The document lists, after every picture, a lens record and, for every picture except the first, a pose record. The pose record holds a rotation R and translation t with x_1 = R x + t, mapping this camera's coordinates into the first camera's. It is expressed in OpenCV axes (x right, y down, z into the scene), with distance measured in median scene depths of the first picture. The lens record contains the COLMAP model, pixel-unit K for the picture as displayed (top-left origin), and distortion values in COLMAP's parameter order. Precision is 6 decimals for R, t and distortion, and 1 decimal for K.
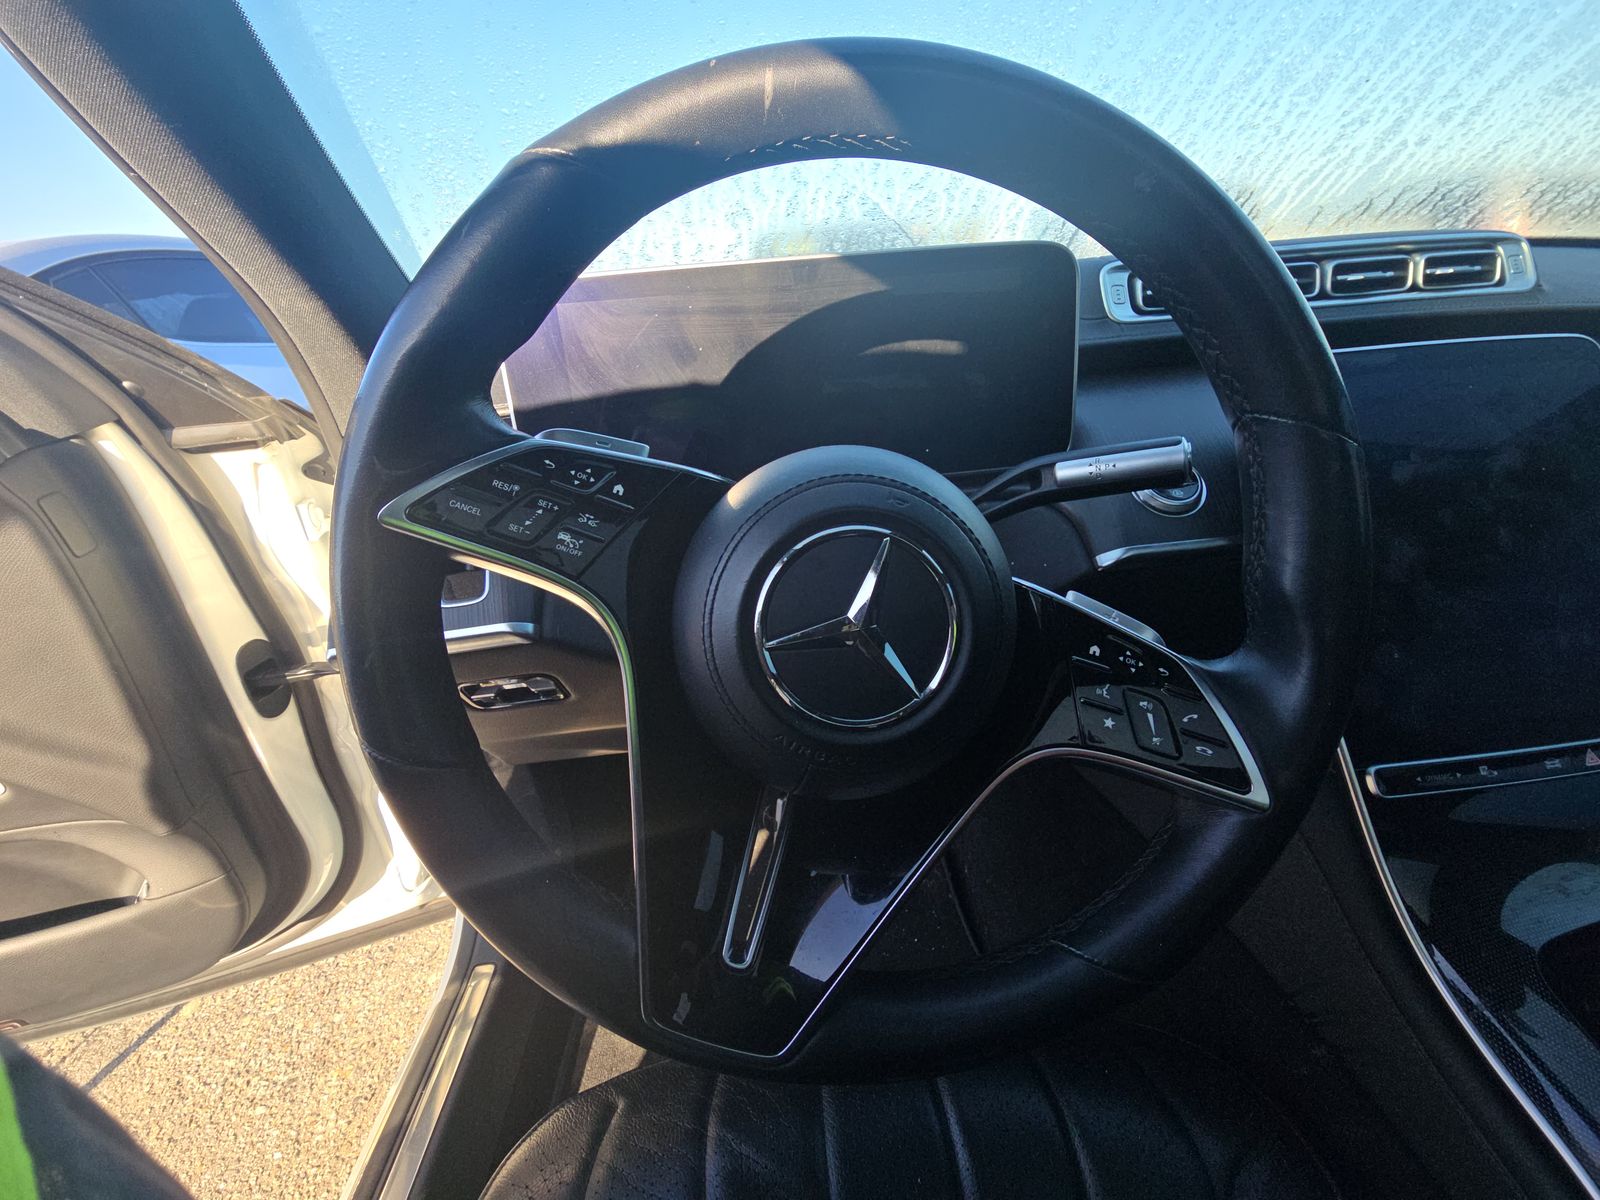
lens RADIAL K [[644.6, 0, 801.1], [0, 644.6, 616.7], [0, 0, 1]] dist [0.010133, -0.007235]
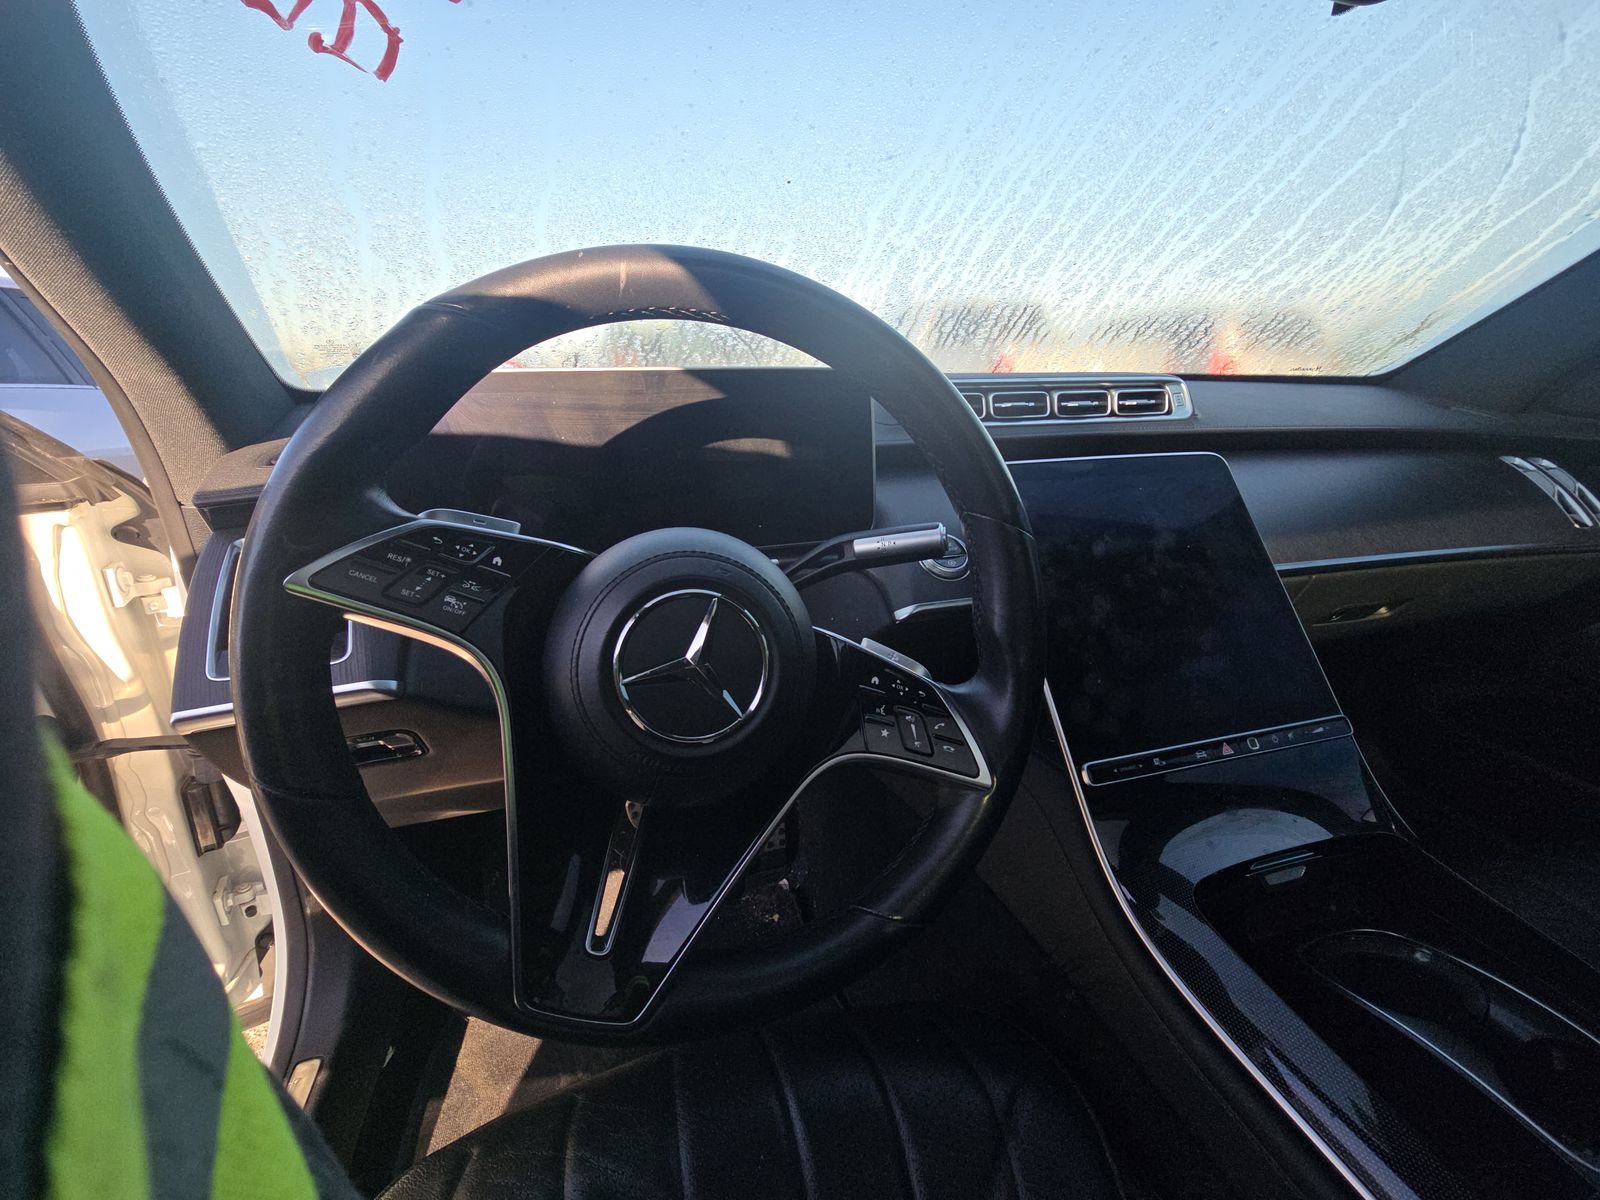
lens RADIAL K [[644.6, 0, 792.5], [0, 644.6, 599.7], [0, 0, 1]] dist [0.010133, -0.007235]
pose [[0.979009, -0.008468, 0.203642, 0.009787], [0.032889, 0.992606, -0.116839, 0.023937], [-0.201147, 0.121084, 0.972049, -0.190393]]
